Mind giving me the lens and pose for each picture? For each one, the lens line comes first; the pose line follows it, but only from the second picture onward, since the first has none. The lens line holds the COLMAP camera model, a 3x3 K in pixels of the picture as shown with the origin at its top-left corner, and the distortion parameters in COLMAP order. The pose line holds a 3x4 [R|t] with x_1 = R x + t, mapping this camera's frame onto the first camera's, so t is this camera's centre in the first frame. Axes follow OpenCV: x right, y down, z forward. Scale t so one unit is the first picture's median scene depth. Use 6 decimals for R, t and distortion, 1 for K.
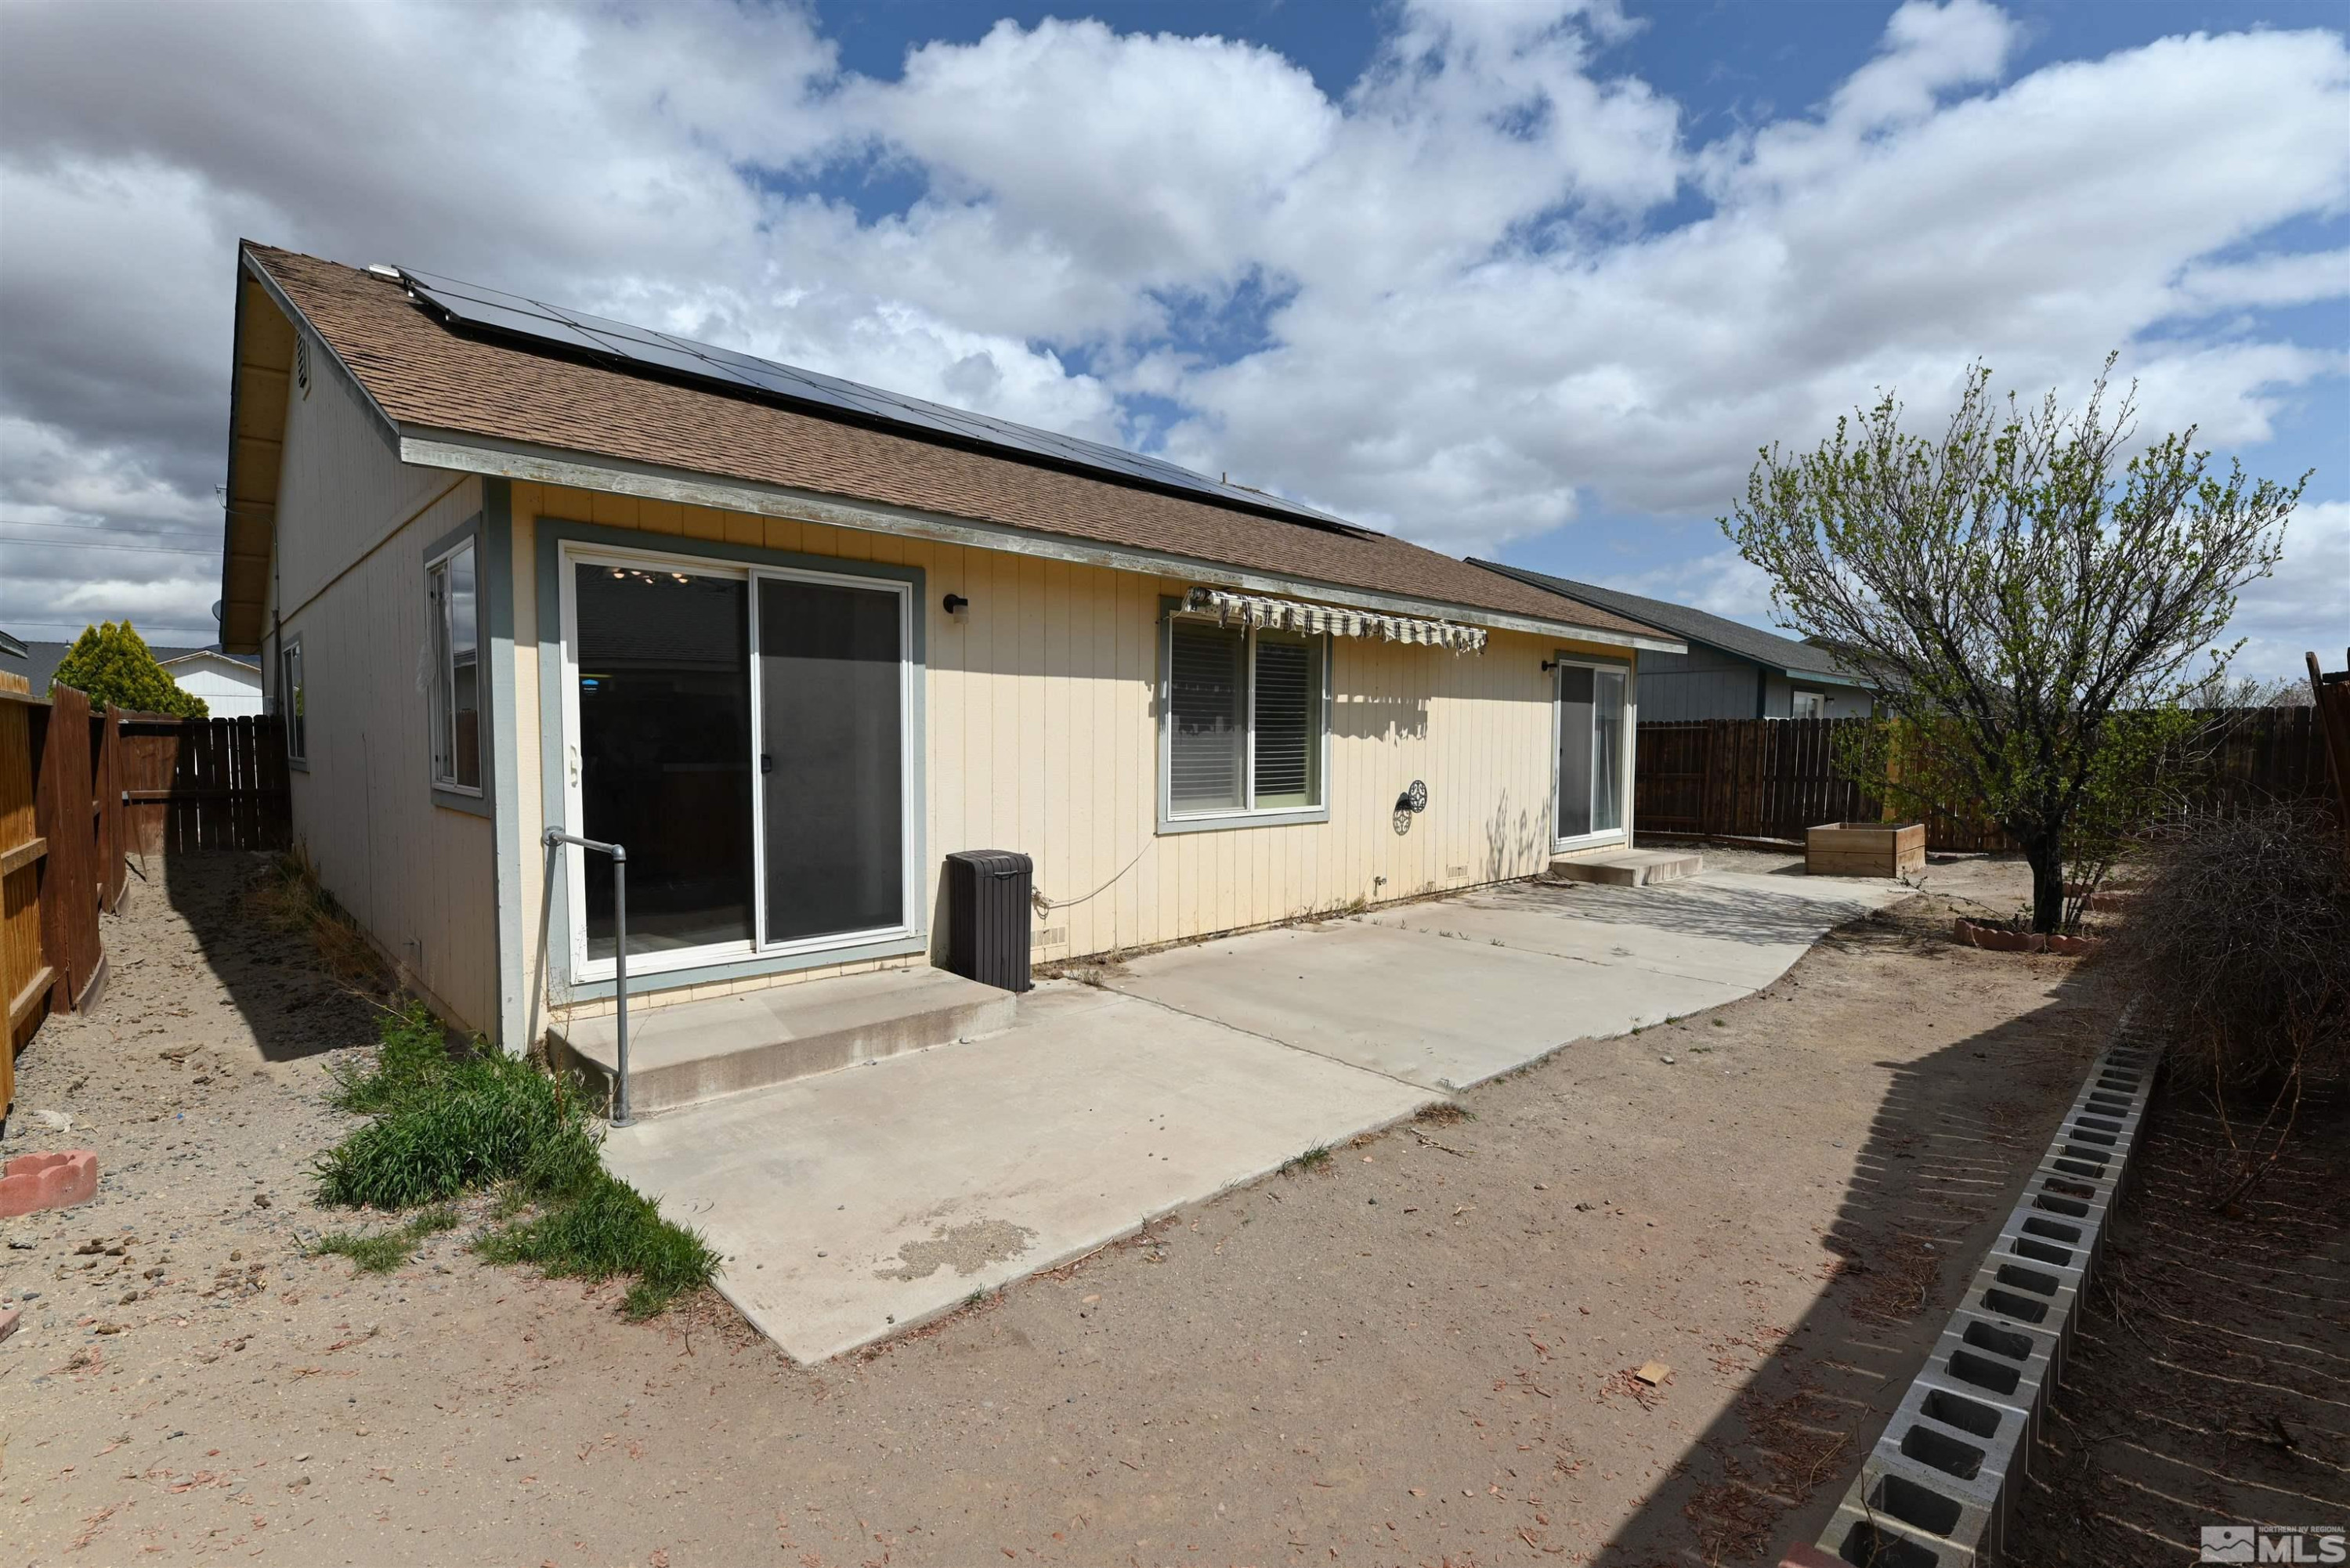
lens RADIAL K [[1058.9, 0, 1178.5], [0, 1058.9, 791.0], [0, 0, 1]] dist [0.007774, -0.006733]
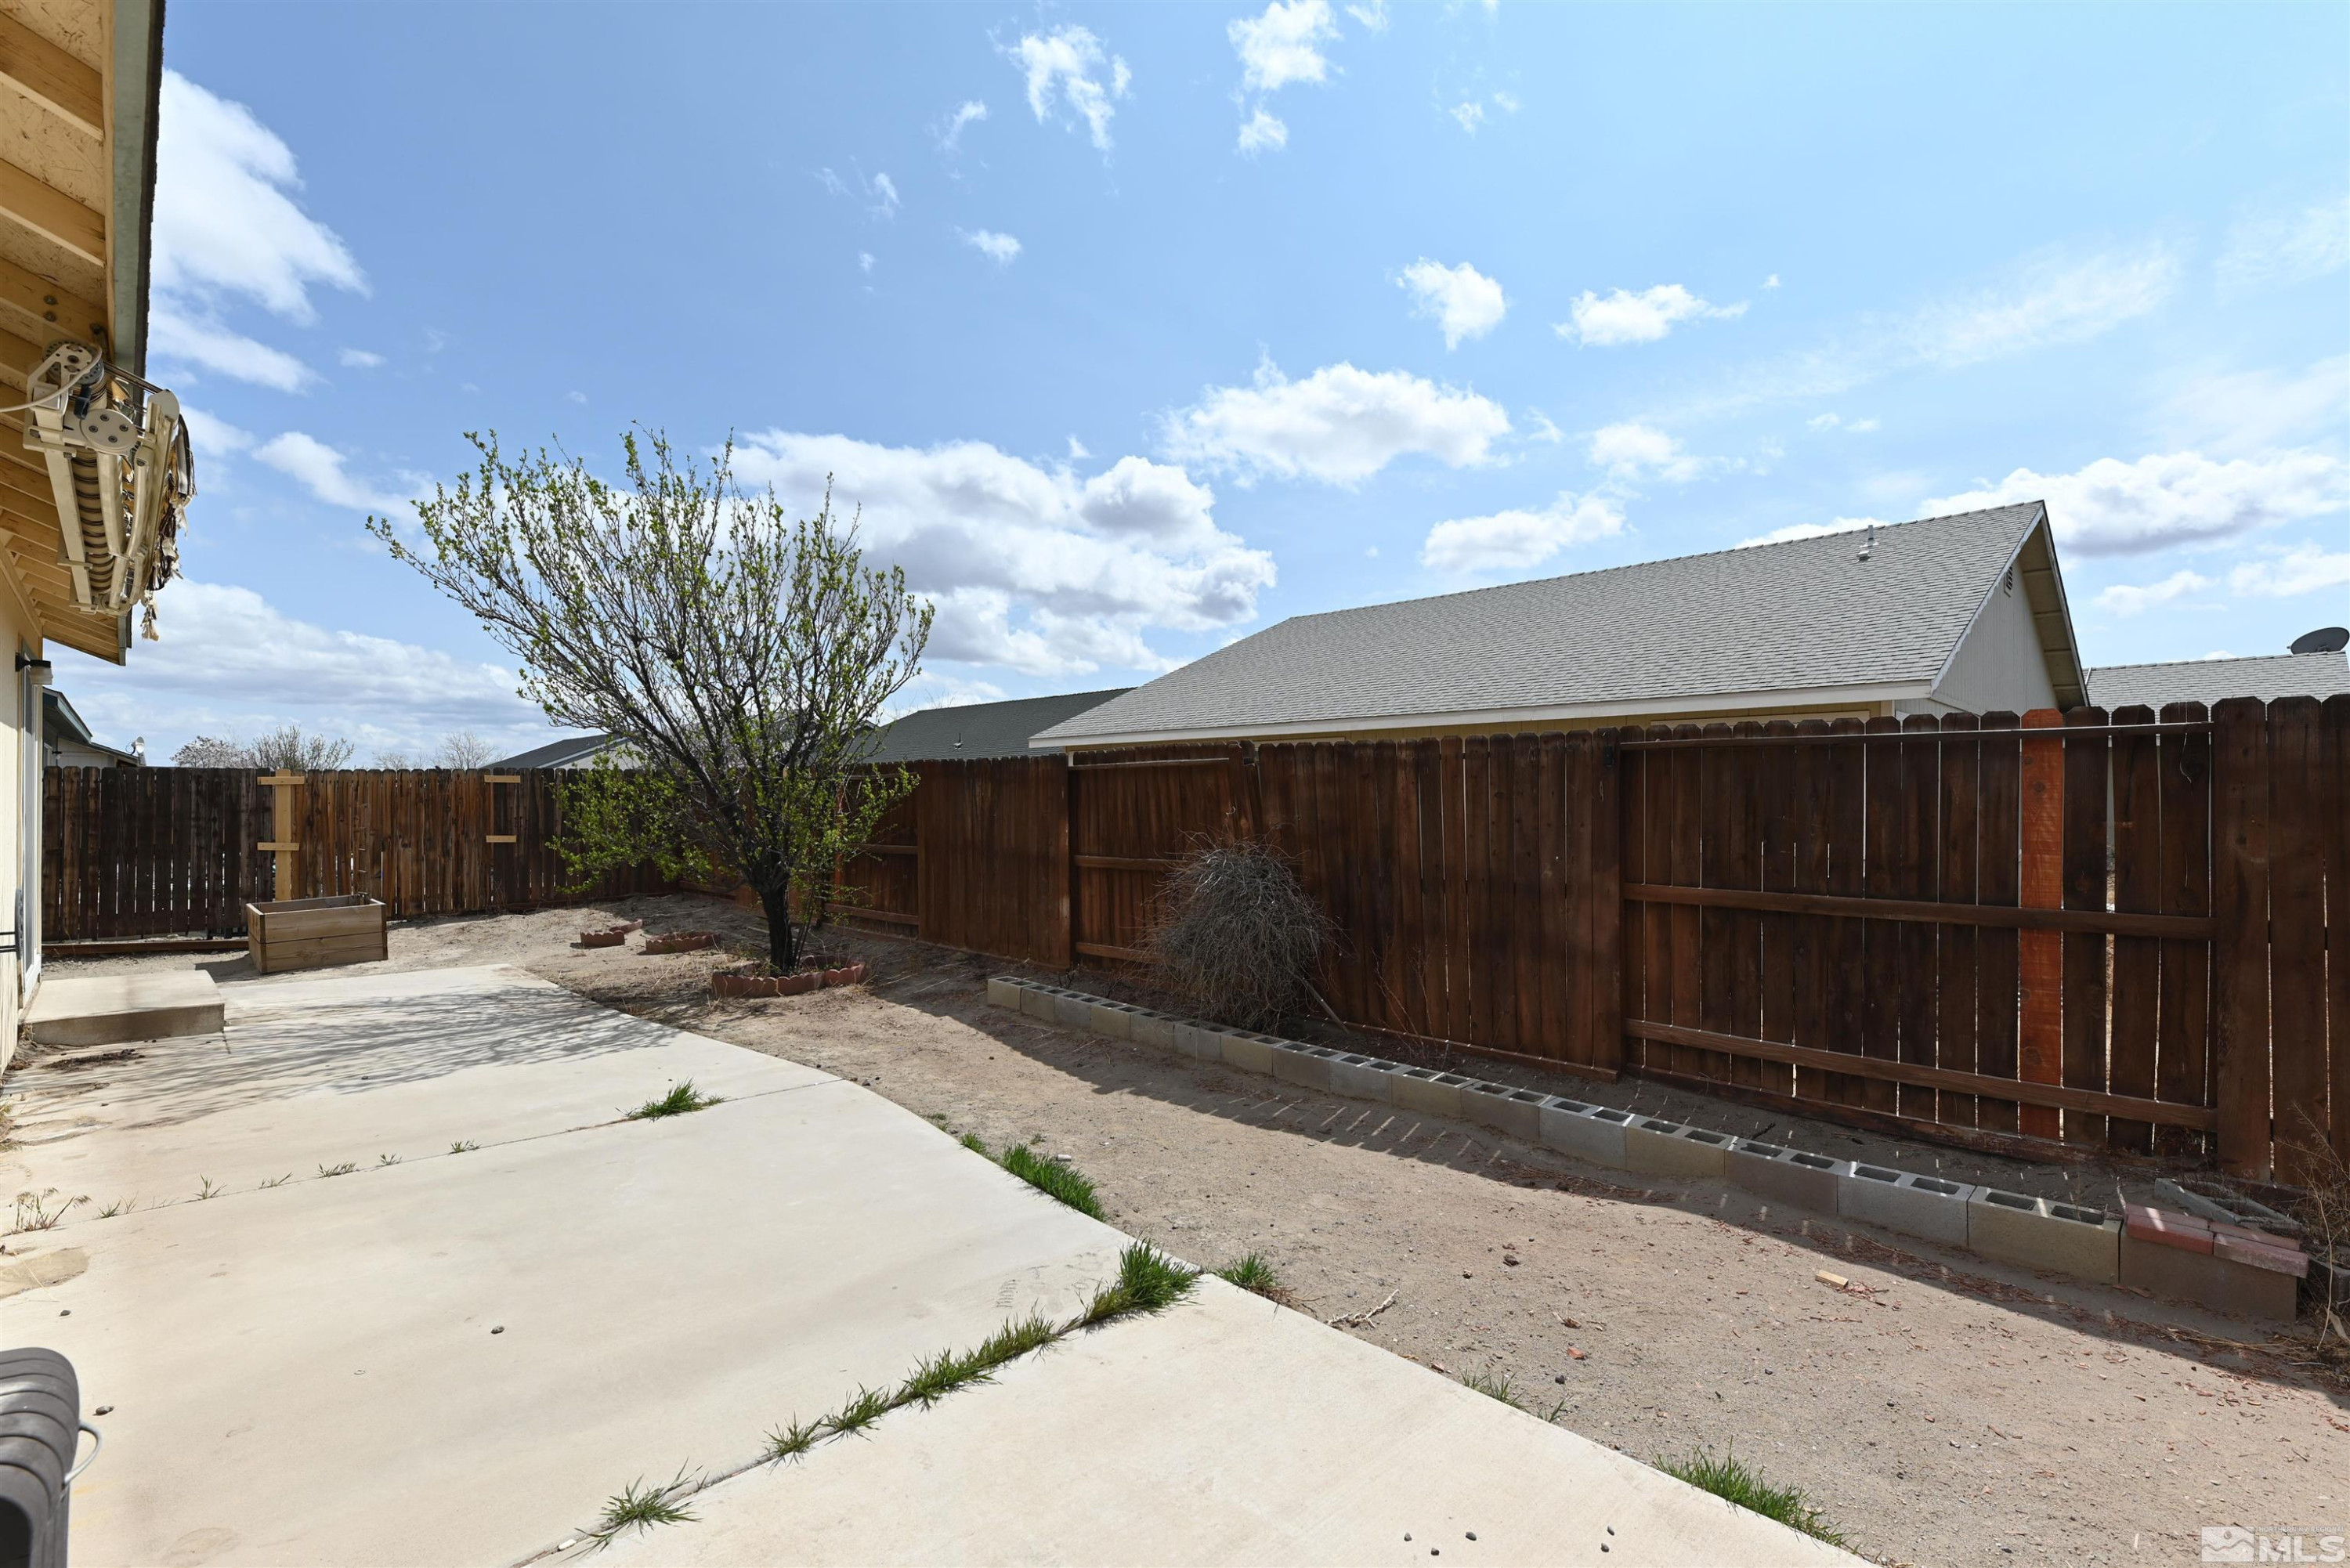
lens RADIAL K [[1058.9, 0, 1178.5], [0, 1058.9, 791.0], [0, 0, 1]] dist [0.007774, -0.006733]
pose [[-0.015368, 0.002852, 0.999878, -0.243619], [0.047932, 0.998848, -0.002112, -0.027422], [-0.998732, 0.047894, -0.015487, 0.505571]]
